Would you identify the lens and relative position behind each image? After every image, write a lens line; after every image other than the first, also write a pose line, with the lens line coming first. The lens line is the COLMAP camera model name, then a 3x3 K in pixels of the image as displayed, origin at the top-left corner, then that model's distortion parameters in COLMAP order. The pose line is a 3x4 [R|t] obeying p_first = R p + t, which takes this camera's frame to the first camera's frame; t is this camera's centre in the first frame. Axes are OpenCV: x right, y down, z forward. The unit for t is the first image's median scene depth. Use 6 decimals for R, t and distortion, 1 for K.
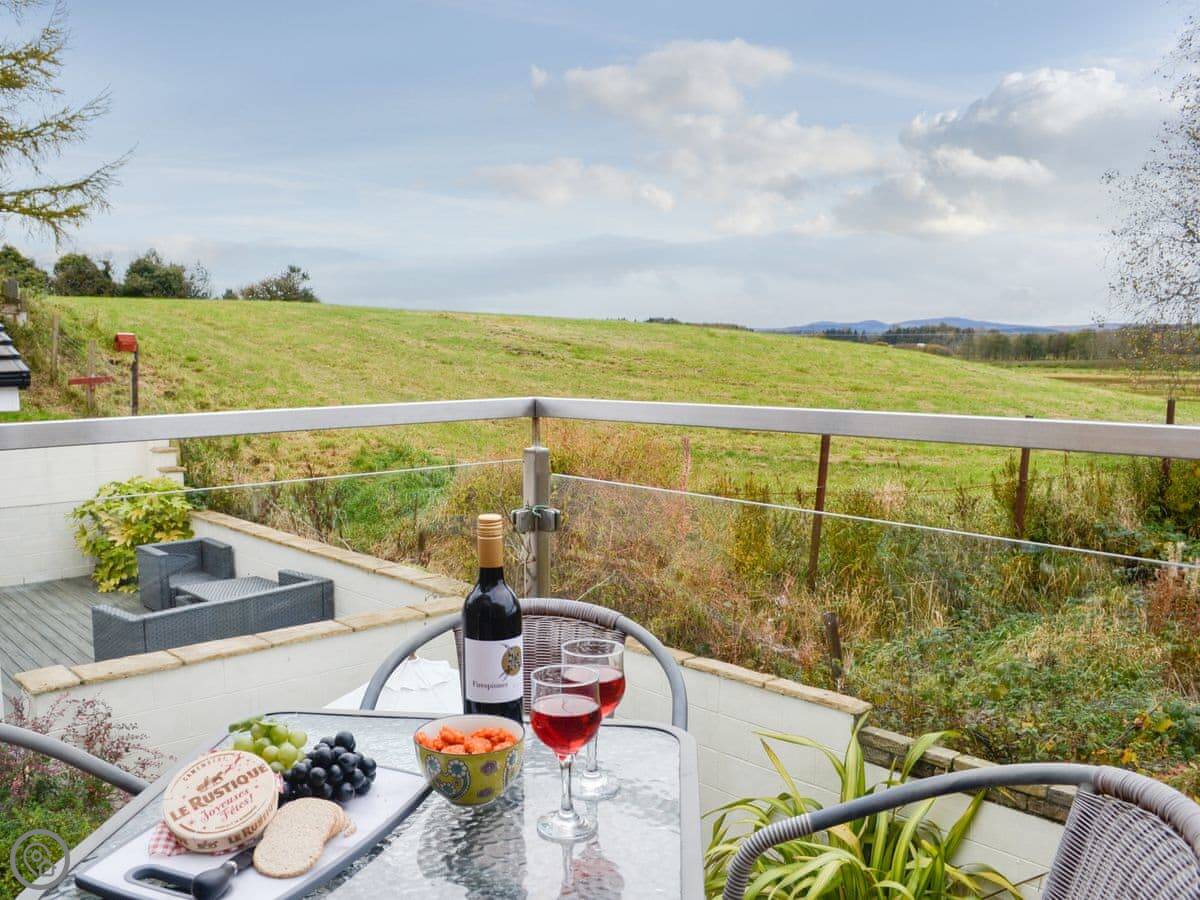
lens RADIAL K [[1020.0, 0, 599.9], [0, 1020.0, 395.3], [0, 0, 1]] dist [-0.062660, 0.007054]
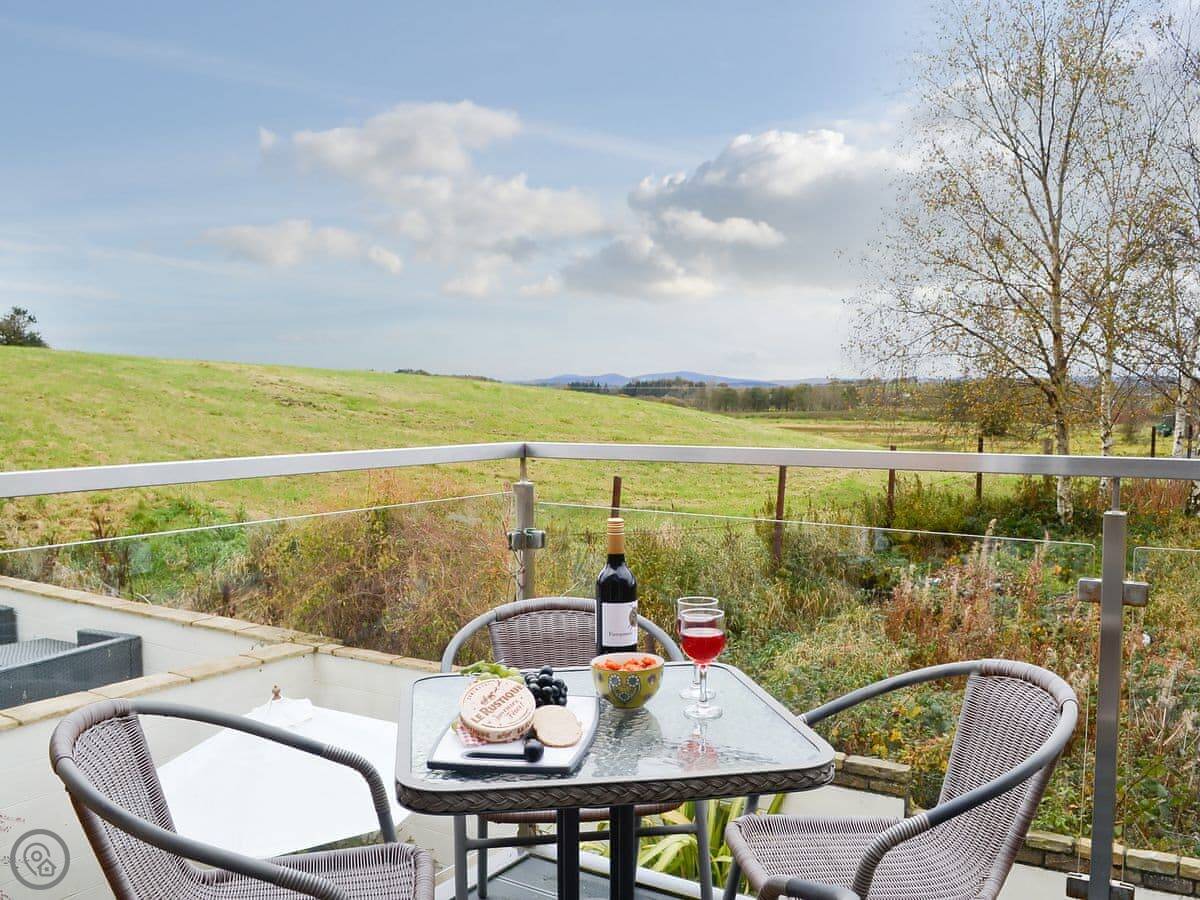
lens RADIAL K [[1111.5, 0, 576.3], [0, 1111.5, 374.8], [0, 0, 1]] dist [-0.062869, -0.000507]
pose [[0.956443, 0.011002, 0.291712, -0.146045], [0.008576, 0.997799, -0.065751, 0.003552], [-0.291794, 0.065388, 0.954244, -0.122230]]
